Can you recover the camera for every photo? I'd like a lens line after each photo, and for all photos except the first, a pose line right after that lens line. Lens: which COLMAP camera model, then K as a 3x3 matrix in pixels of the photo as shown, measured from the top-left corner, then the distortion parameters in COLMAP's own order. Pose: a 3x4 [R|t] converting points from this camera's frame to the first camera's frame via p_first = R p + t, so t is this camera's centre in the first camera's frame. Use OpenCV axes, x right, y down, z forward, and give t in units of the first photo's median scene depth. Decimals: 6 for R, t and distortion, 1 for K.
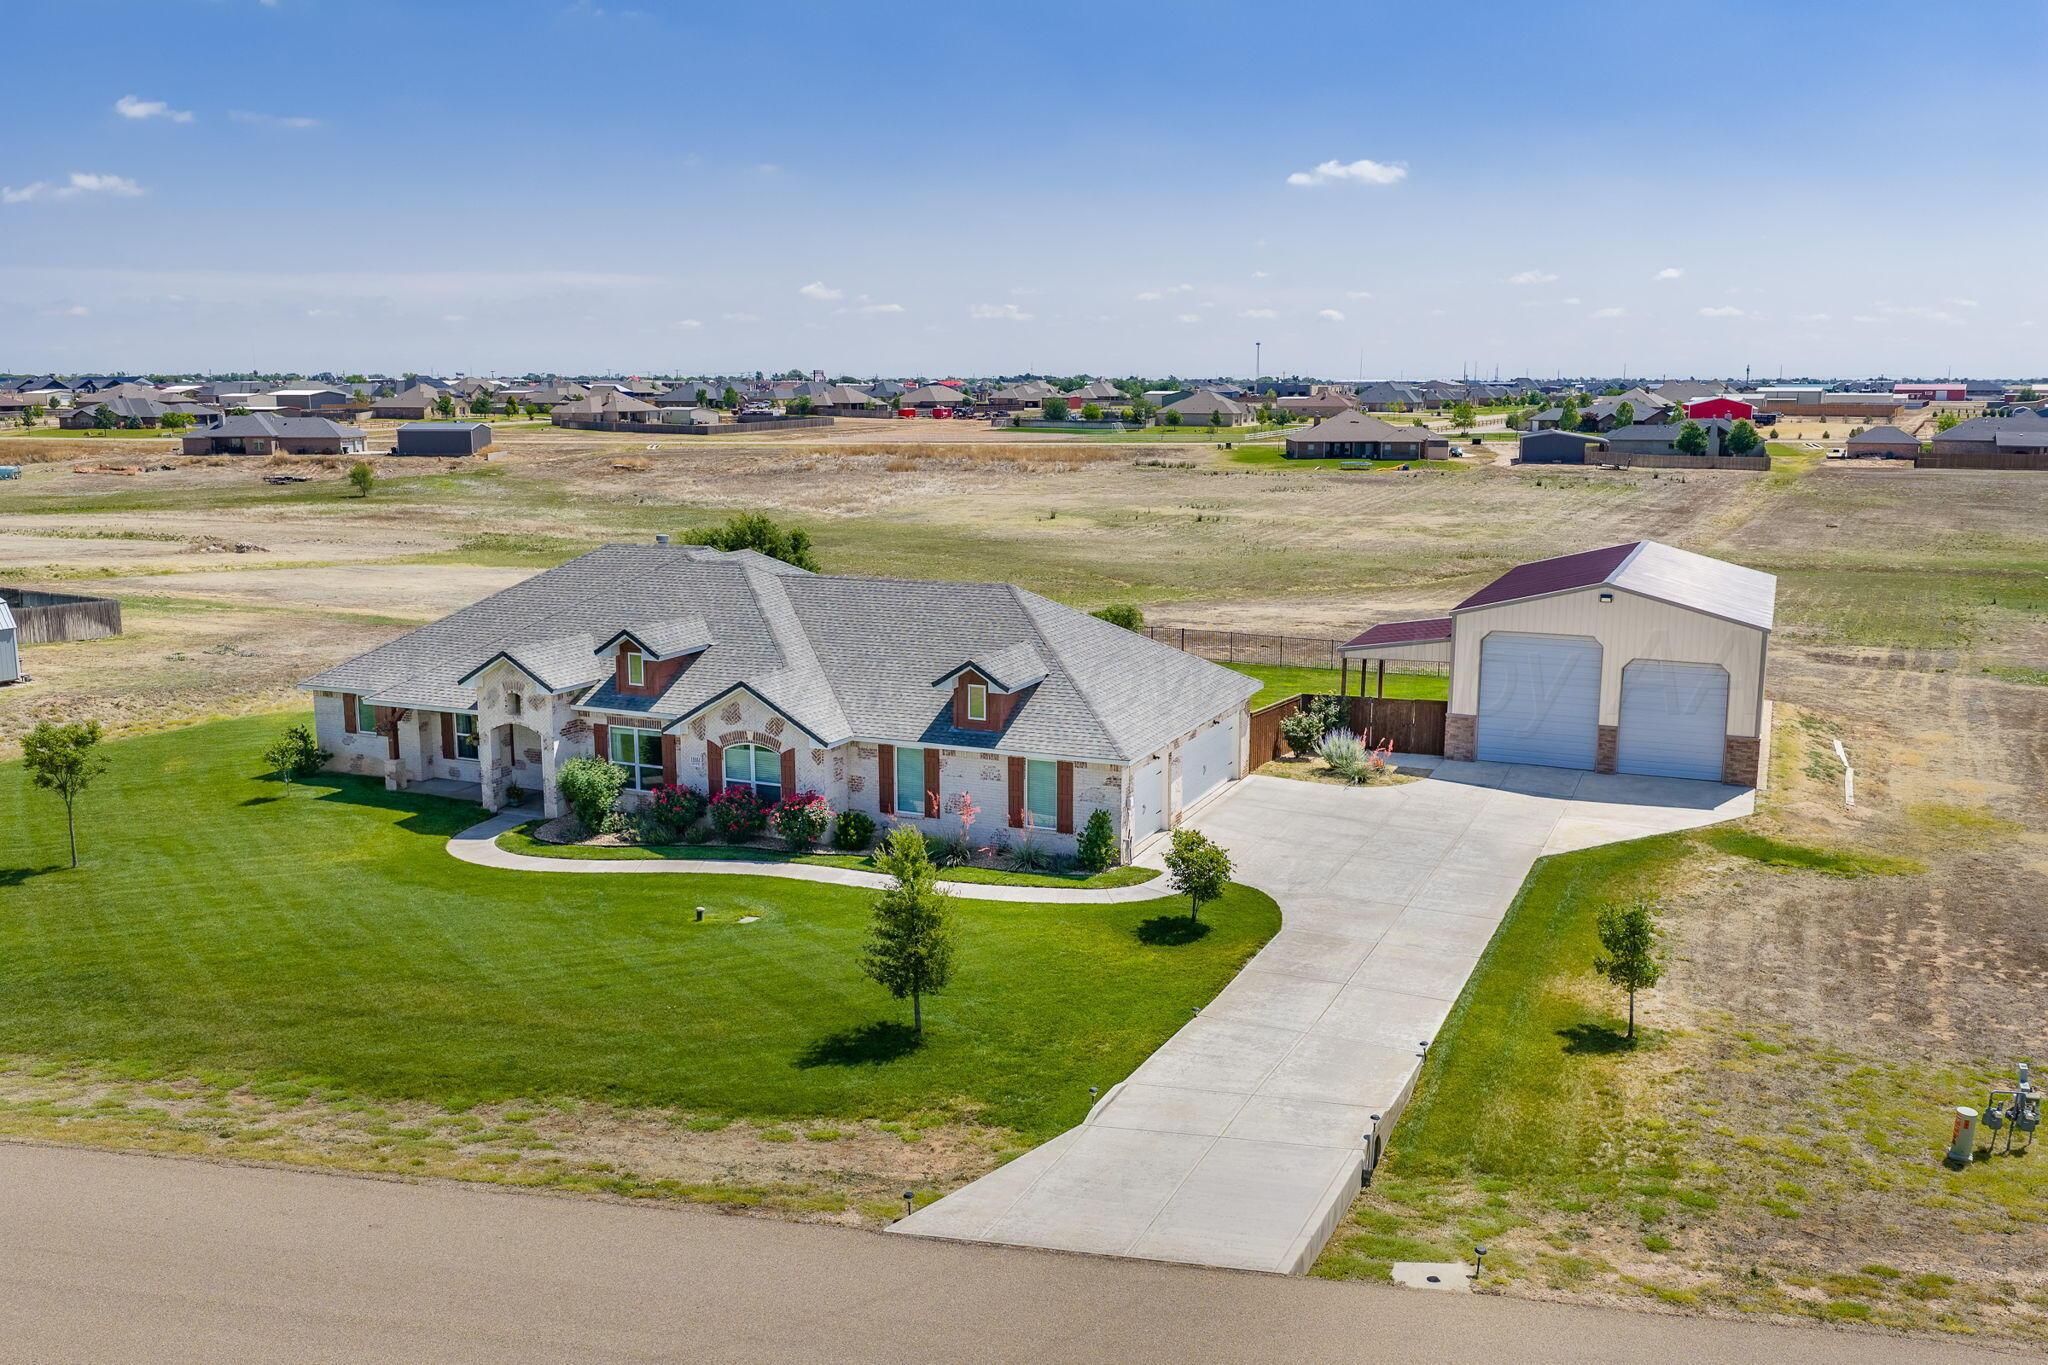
lens RADIAL K [[1691.5, 0, 1024.0], [0, 1691.5, 682.5], [0, 0, 1]] dist [0.020104, -0.036158]
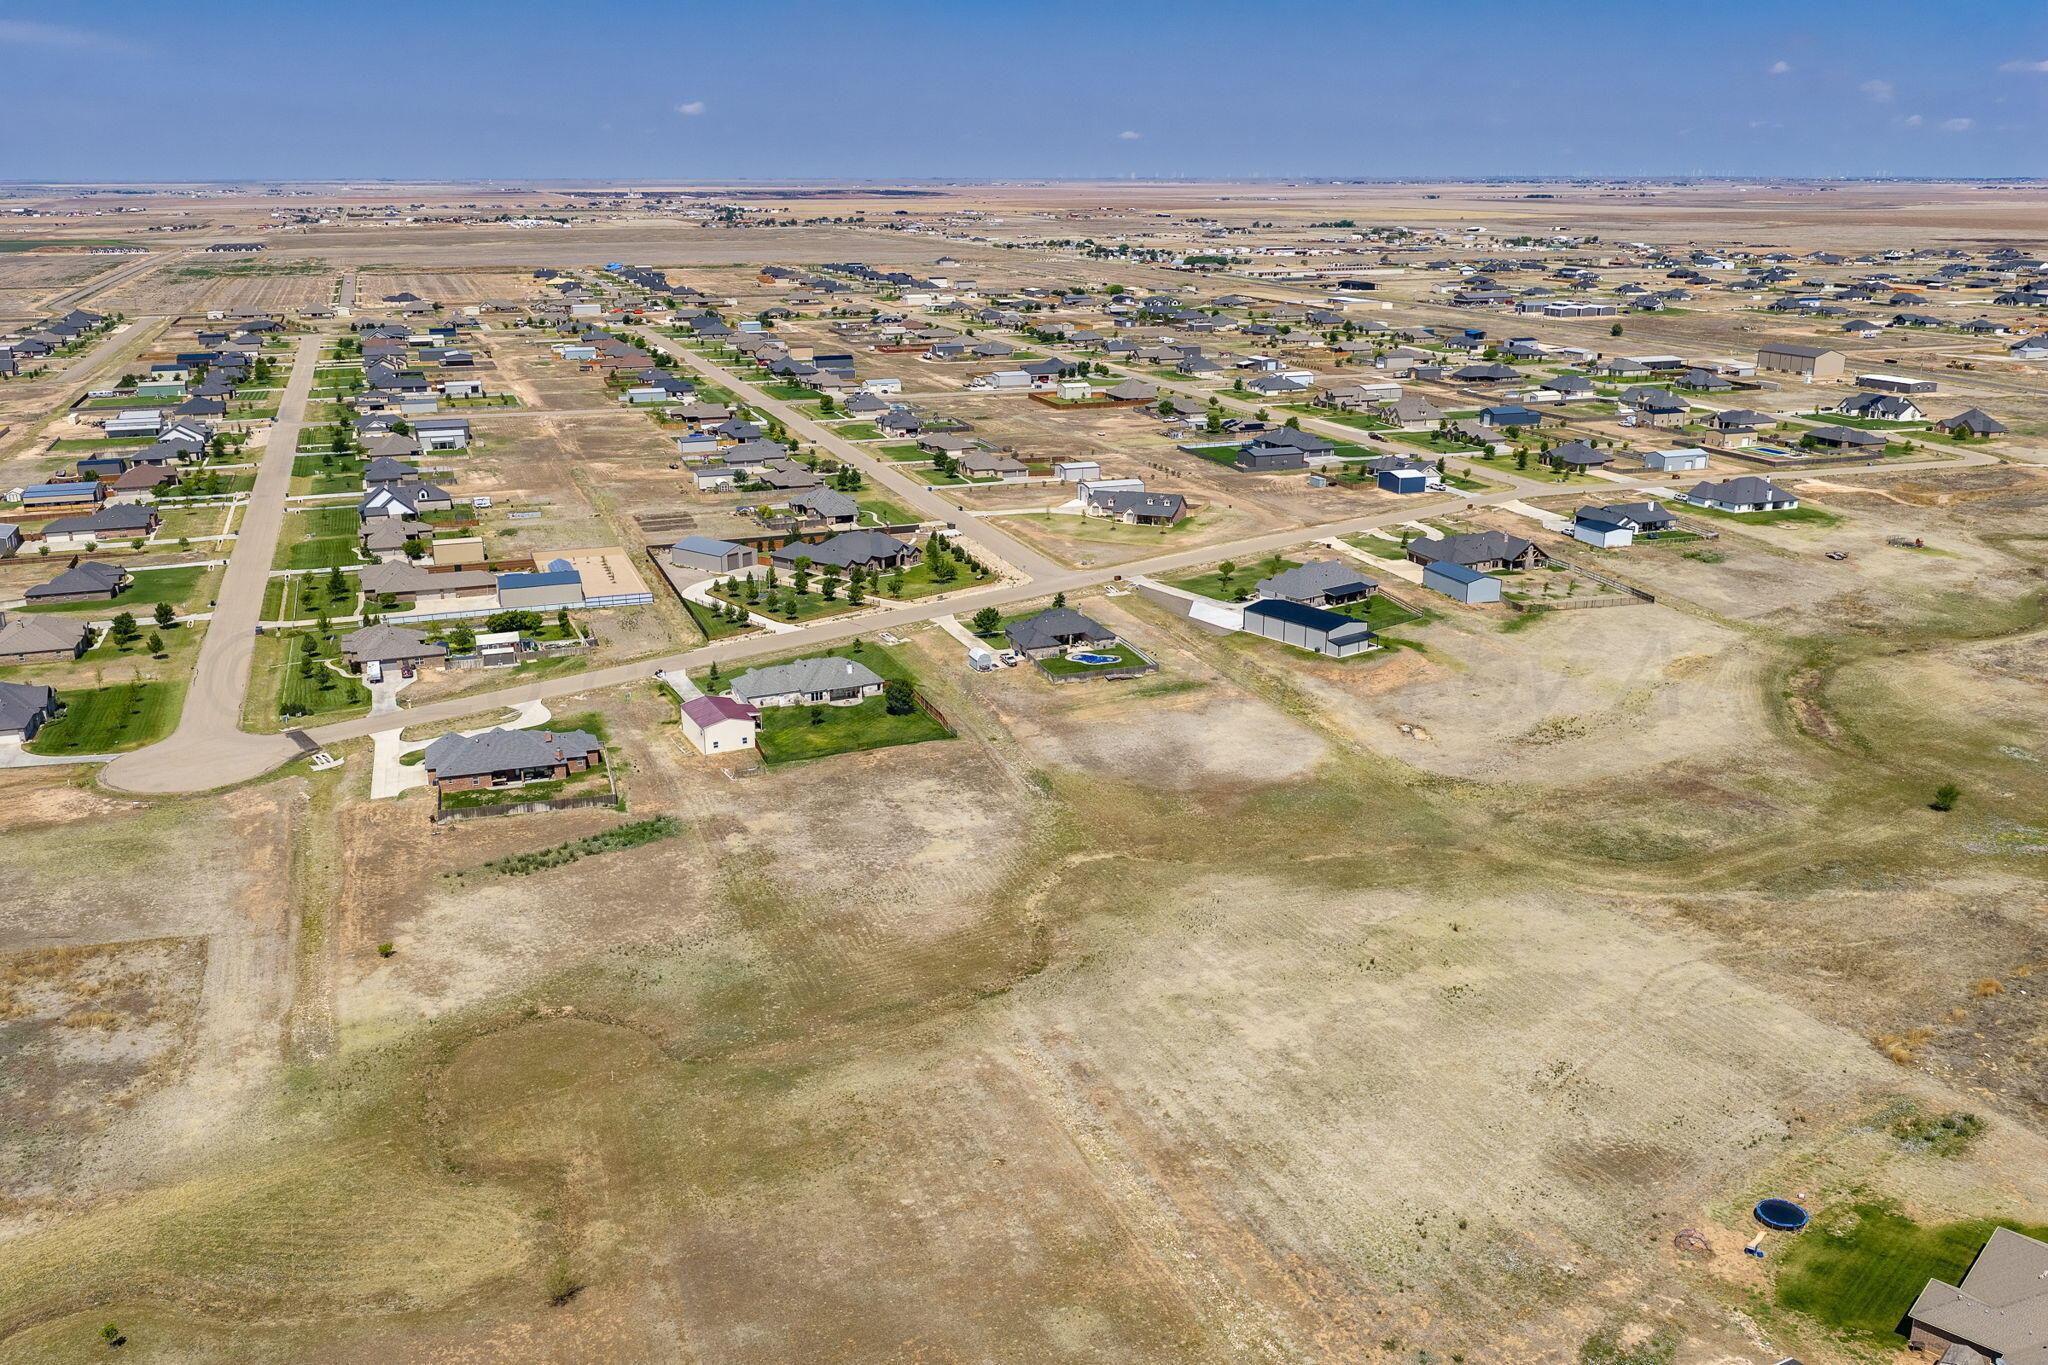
lens RADIAL K [[1691.5, 0, 1024.0], [0, 1691.5, 682.5], [0, 0, 1]] dist [0.020104, -0.036158]
pose [[-0.643888, 0.222672, -0.732001, 4.427815], [-0.132589, 0.909767, 0.393376, -2.888395], [0.753544, 0.350346, -0.556264, 5.735952]]
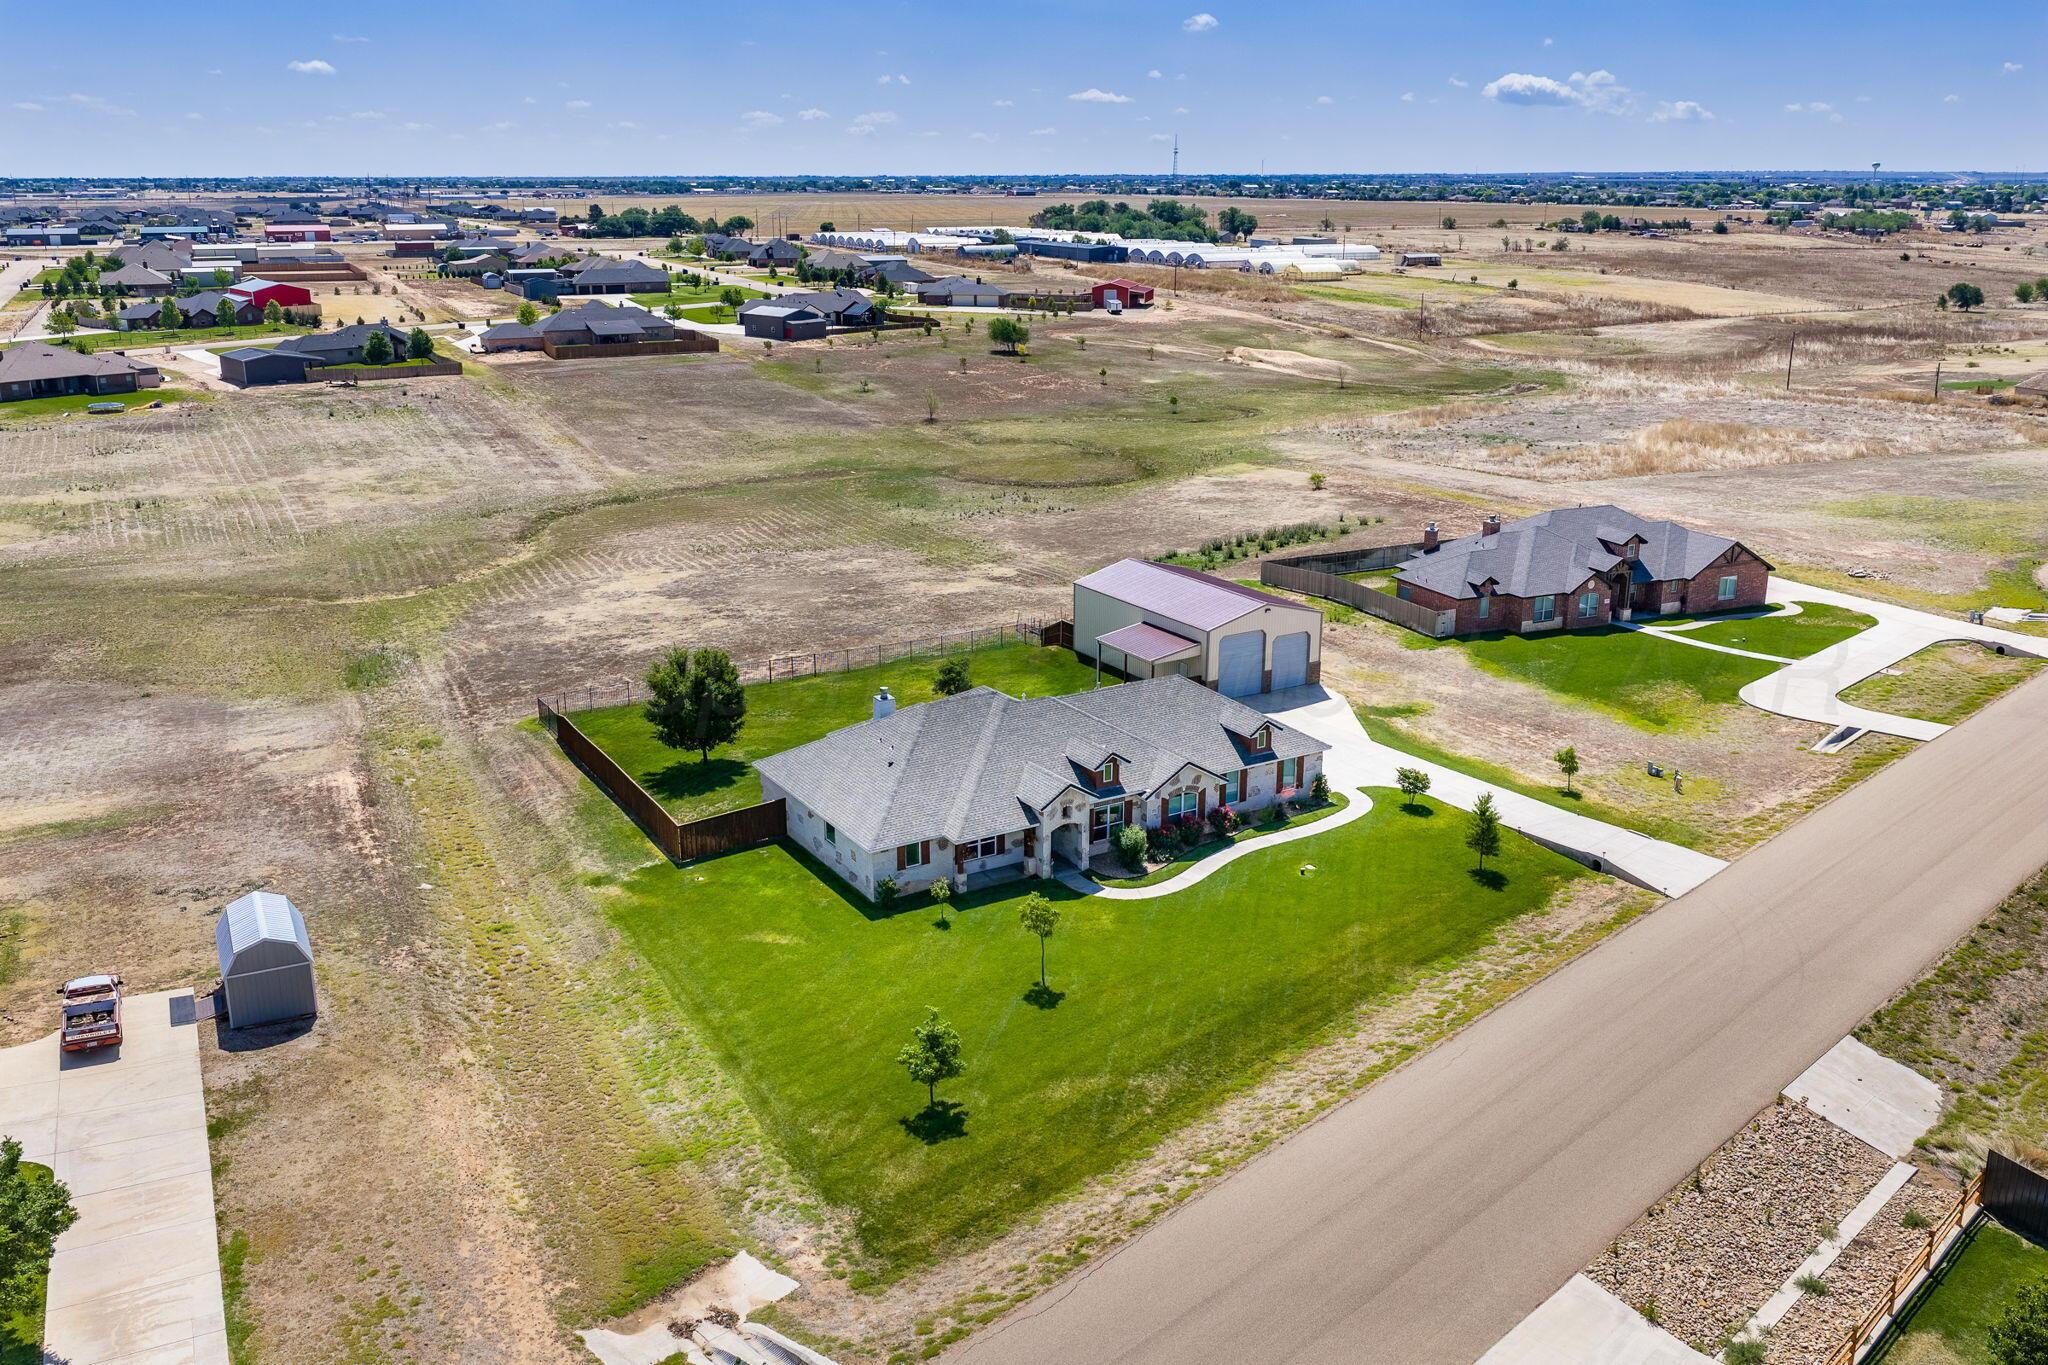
lens RADIAL K [[1691.5, 0, 1024.0], [0, 1691.5, 682.5], [0, 0, 1]] dist [0.020104, -0.036158]
pose [[0.568961, -0.236364, 0.787665, -1.631991], [0.143656, 0.971644, 0.187805, -0.438419], [-0.809720, 0.006299, 0.586783, 0.042160]]
